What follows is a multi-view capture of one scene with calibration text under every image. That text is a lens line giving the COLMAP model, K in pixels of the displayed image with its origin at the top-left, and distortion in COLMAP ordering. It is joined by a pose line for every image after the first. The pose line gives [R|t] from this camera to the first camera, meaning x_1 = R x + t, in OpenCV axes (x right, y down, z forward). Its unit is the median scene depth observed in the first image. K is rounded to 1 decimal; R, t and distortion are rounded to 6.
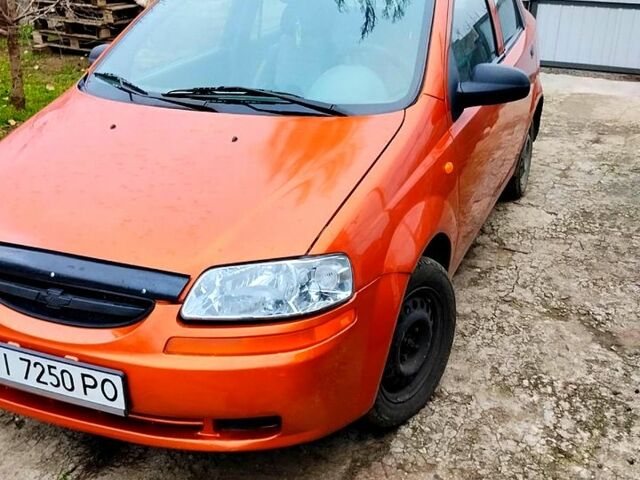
lens RADIAL K [[711.6, 0, 322.9], [0, 711.6, 241.7], [0, 0, 1]] dist [0.111574, -0.230471]
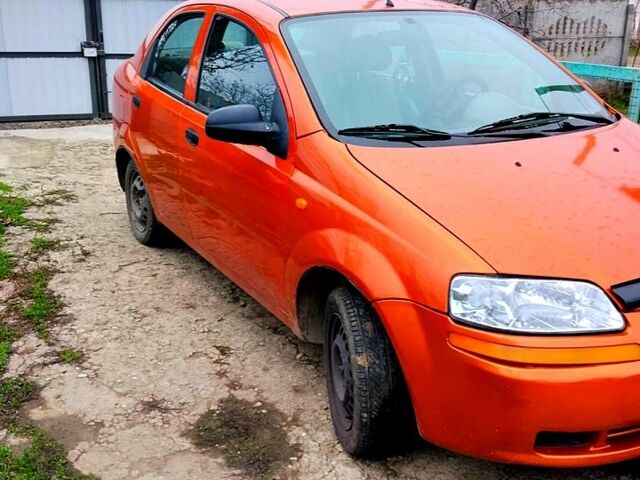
lens RADIAL K [[711.6, 0, 322.9], [0, 711.6, 241.7], [0, 0, 1]] dist [0.111574, -0.230471]
pose [[0.612057, -0.237268, 0.754381, -1.317760], [0.297513, 0.952934, 0.058334, -0.210710], [-0.732716, 0.188734, 0.653840, 0.621605]]
